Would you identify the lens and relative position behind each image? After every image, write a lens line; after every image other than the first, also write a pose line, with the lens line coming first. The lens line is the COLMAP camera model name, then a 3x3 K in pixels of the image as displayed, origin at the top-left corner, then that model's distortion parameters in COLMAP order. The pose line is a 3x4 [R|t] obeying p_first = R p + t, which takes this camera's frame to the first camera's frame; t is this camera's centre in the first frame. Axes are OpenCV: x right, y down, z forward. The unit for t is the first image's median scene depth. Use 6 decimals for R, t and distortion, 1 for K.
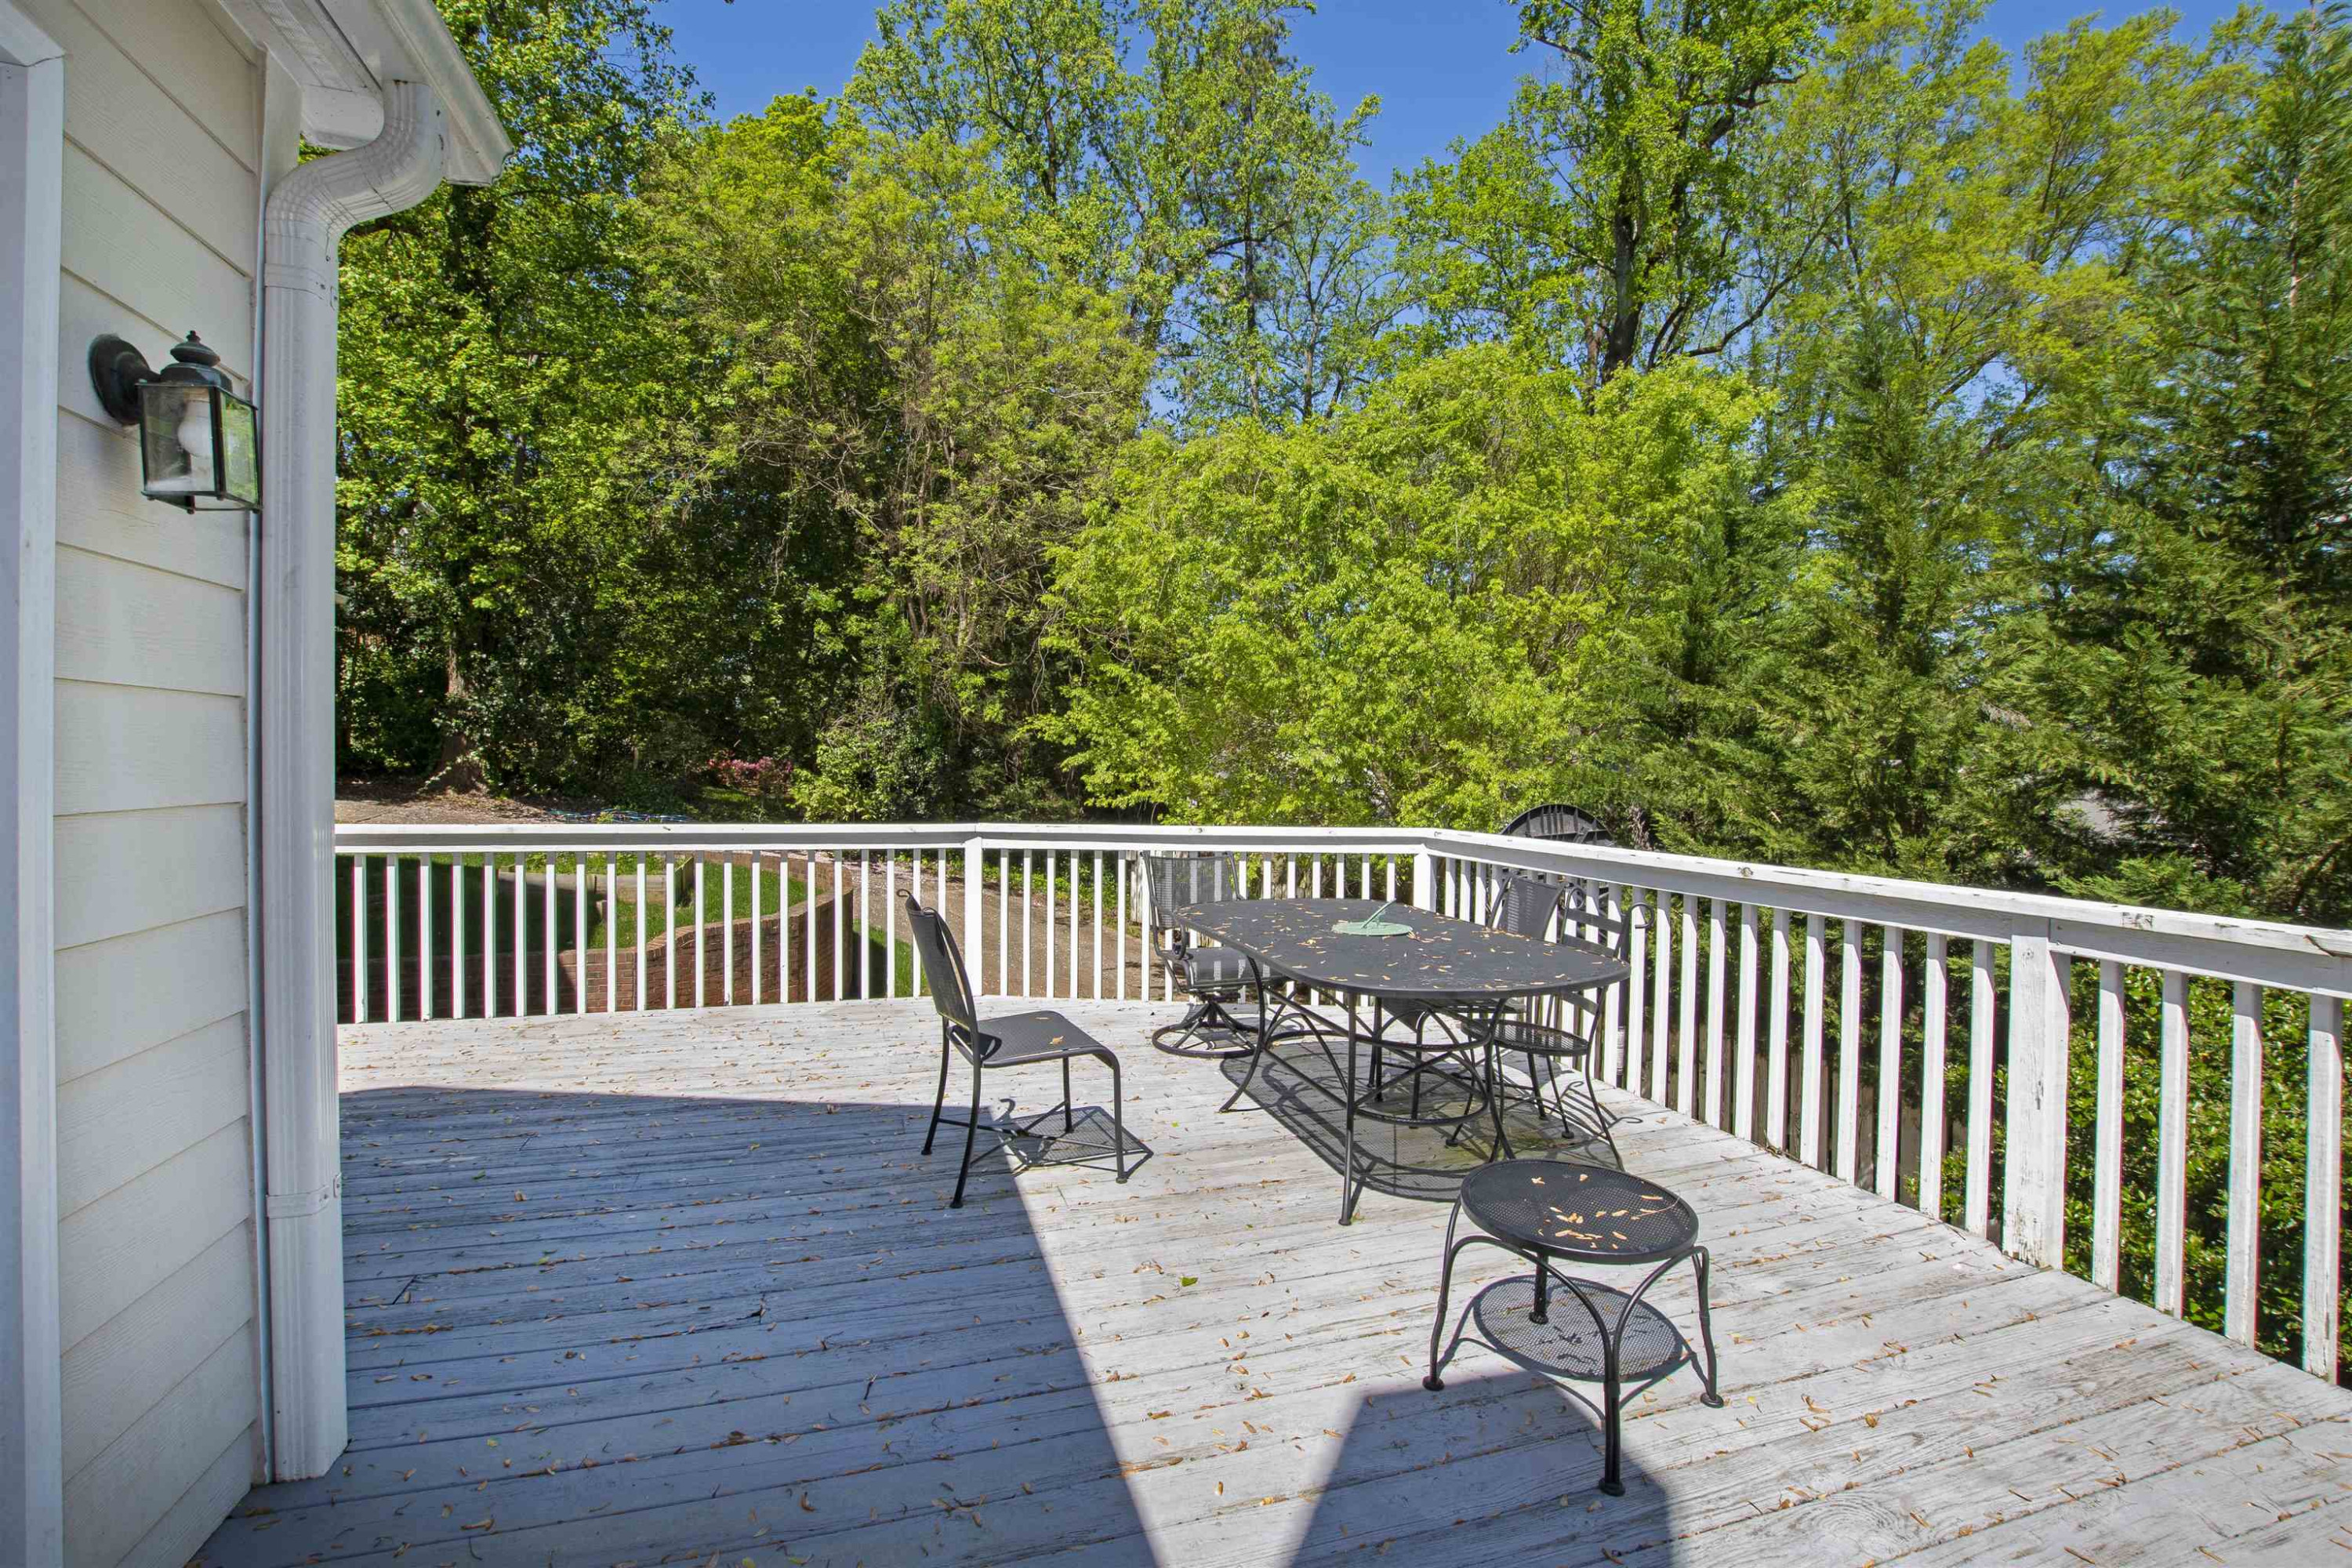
lens RADIAL K [[1031.3, 0, 1171.0], [0, 1031.3, 778.2], [0, 0, 1]] dist [-0.023897, 0.001492]
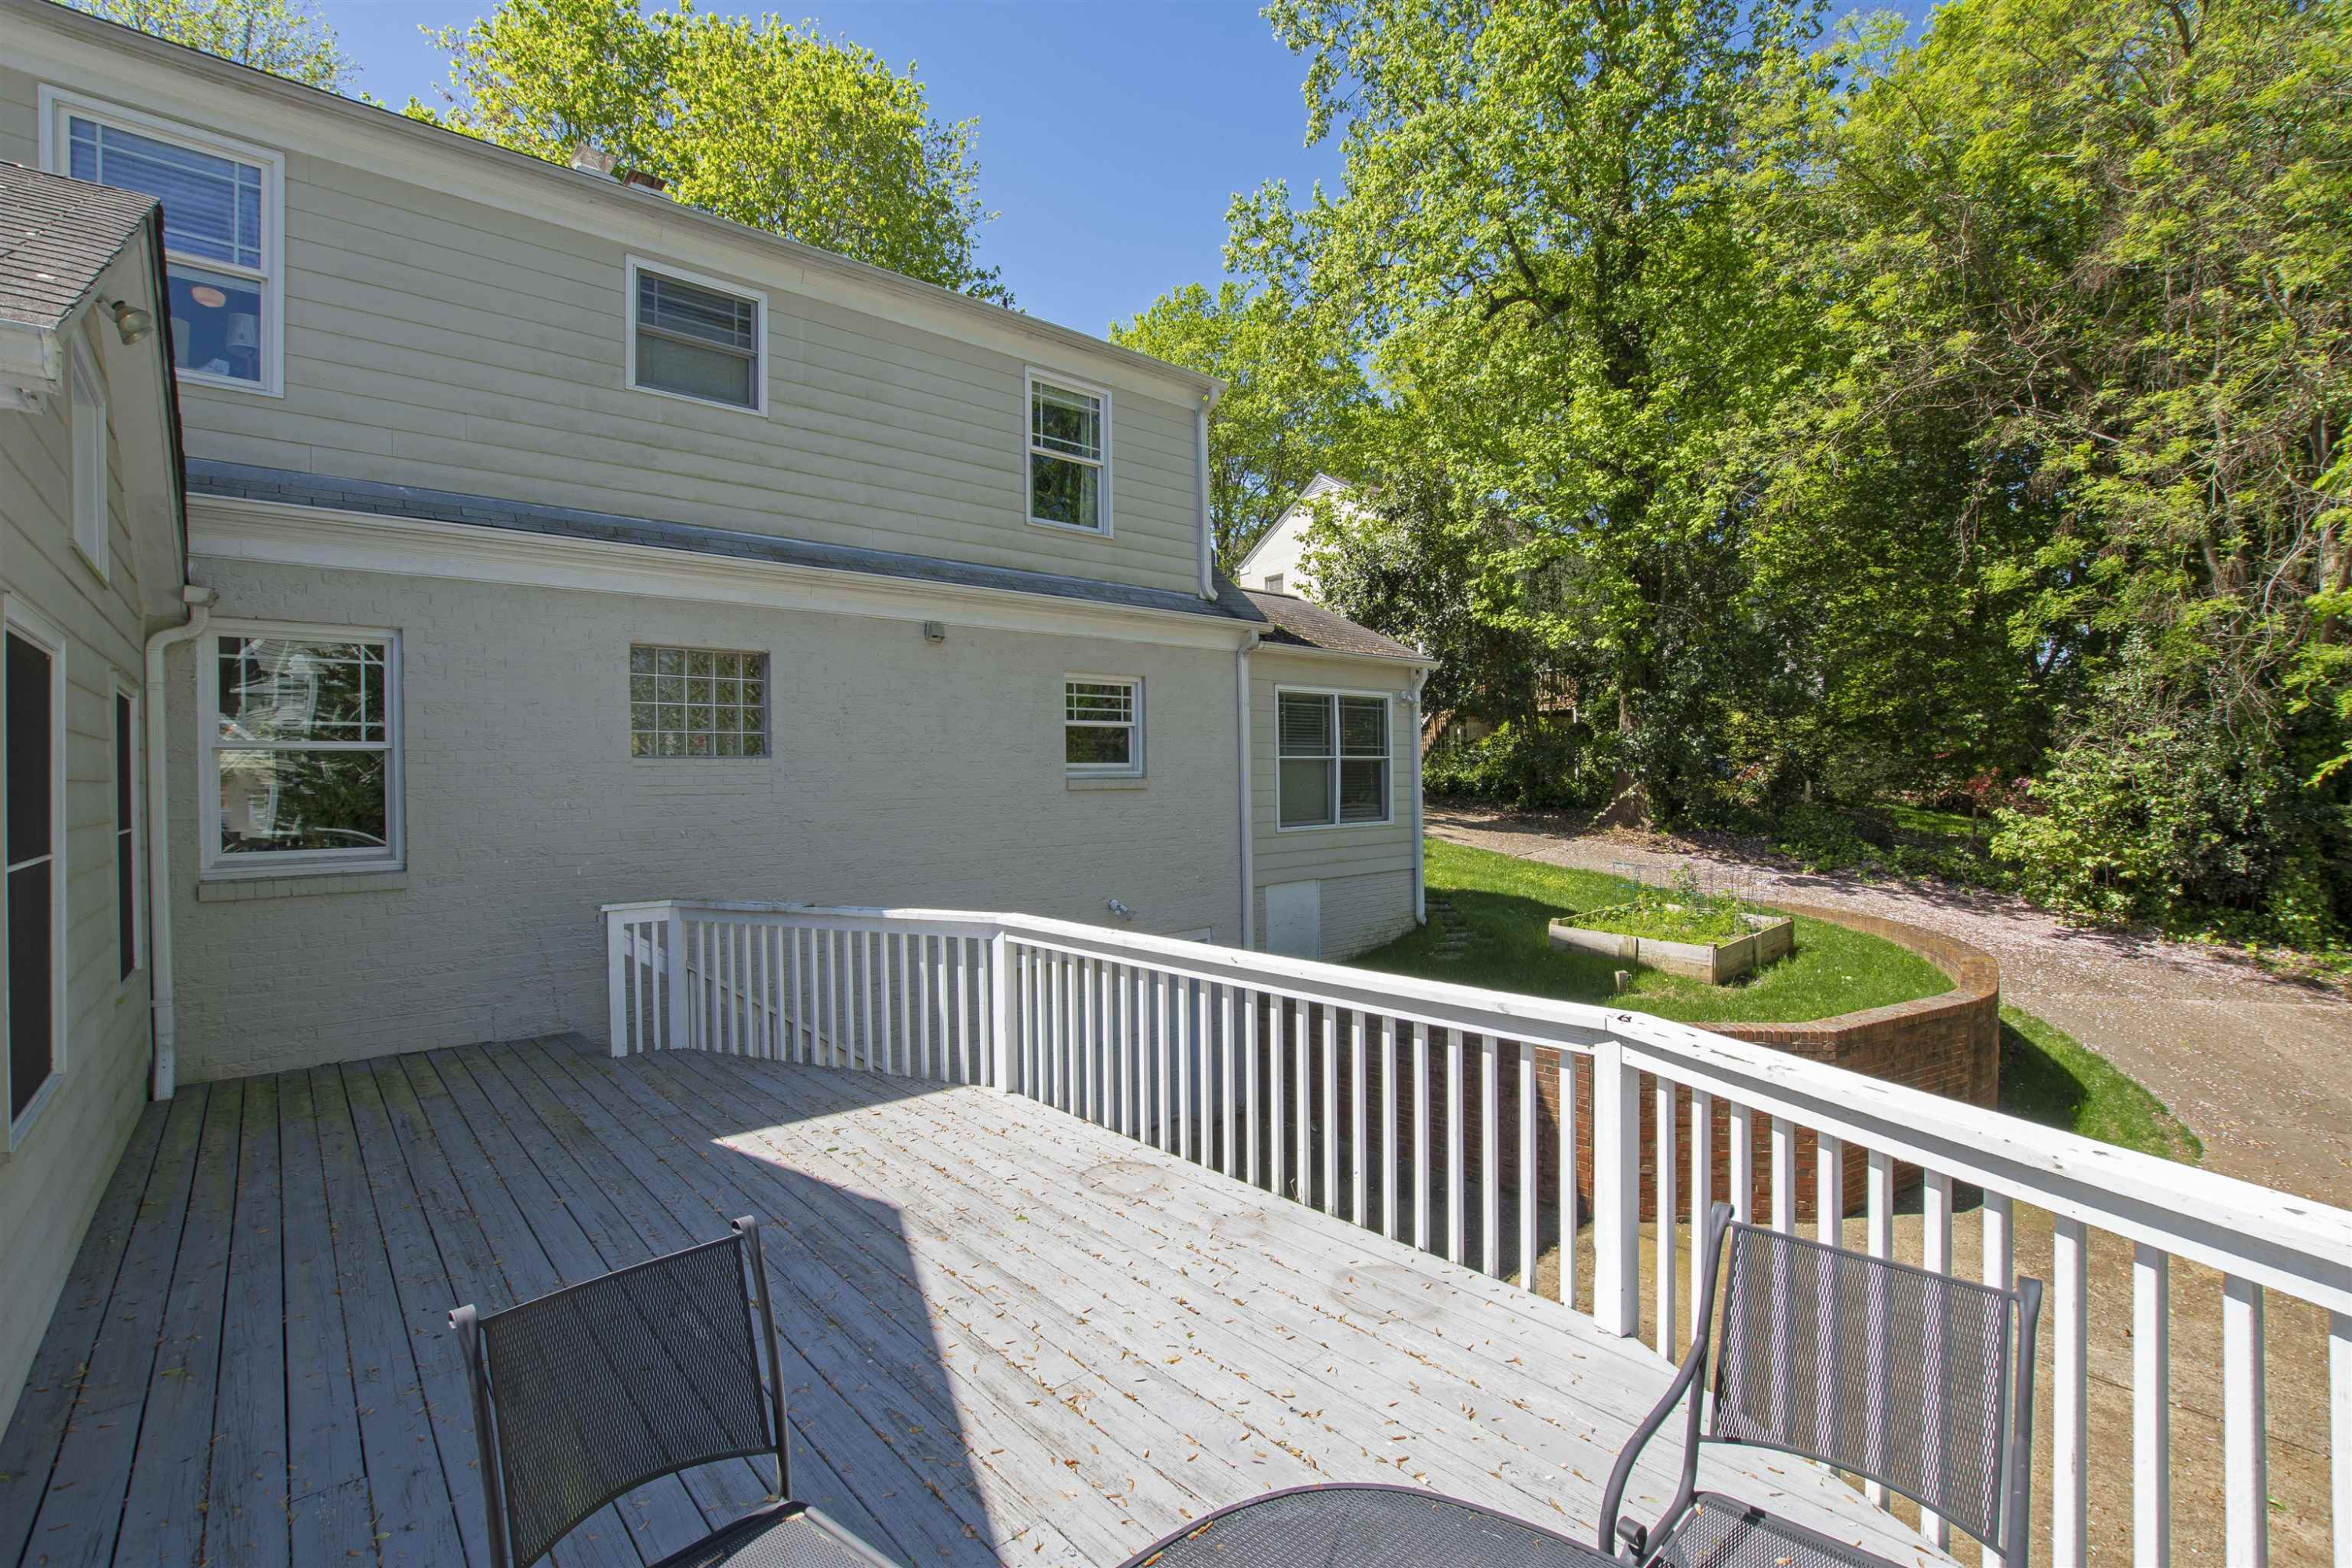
lens RADIAL K [[1031.3, 0, 1174.2], [0, 1031.3, 785.4], [0, 0, 1]] dist [-0.023897, 0.001492]
pose [[0.417275, -0.013286, -0.908683, 0.056599], [0.007689, 0.999909, -0.011089, -0.019950], [0.908748, -0.002359, 0.417339, 0.153668]]
